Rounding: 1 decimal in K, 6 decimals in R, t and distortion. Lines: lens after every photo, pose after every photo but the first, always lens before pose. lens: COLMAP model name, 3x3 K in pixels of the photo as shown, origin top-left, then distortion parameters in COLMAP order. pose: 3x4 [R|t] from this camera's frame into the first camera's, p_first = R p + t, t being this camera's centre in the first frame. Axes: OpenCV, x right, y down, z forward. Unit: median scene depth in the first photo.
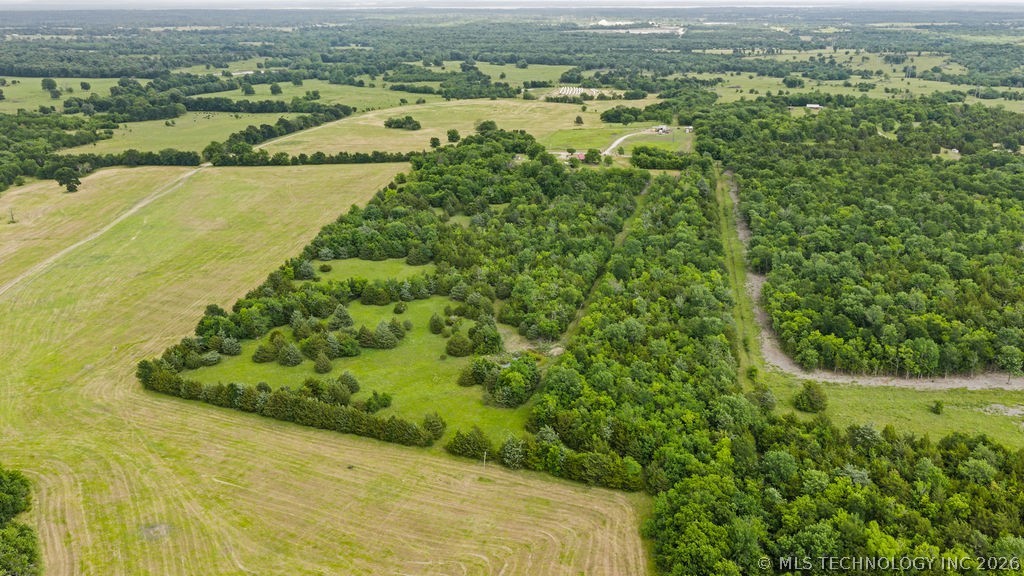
lens RADIAL K [[859.6, 0, 512.0], [0, 859.6, 288.0], [0, 0, 1]] dist [0.030848, -0.063476]
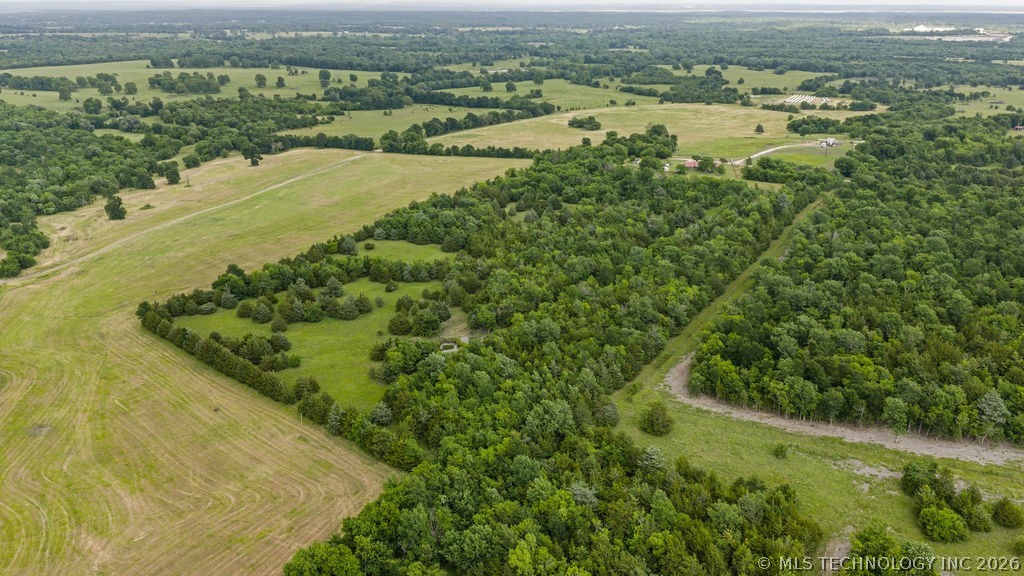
lens RADIAL K [[859.6, 0, 512.0], [0, 859.6, 288.0], [0, 0, 1]] dist [0.030848, -0.063476]
pose [[0.937271, 0.113221, -0.329704, 0.154331], [-0.114207, 0.993321, 0.016446, -0.004426], [0.329364, 0.022240, 0.943941, 0.013910]]
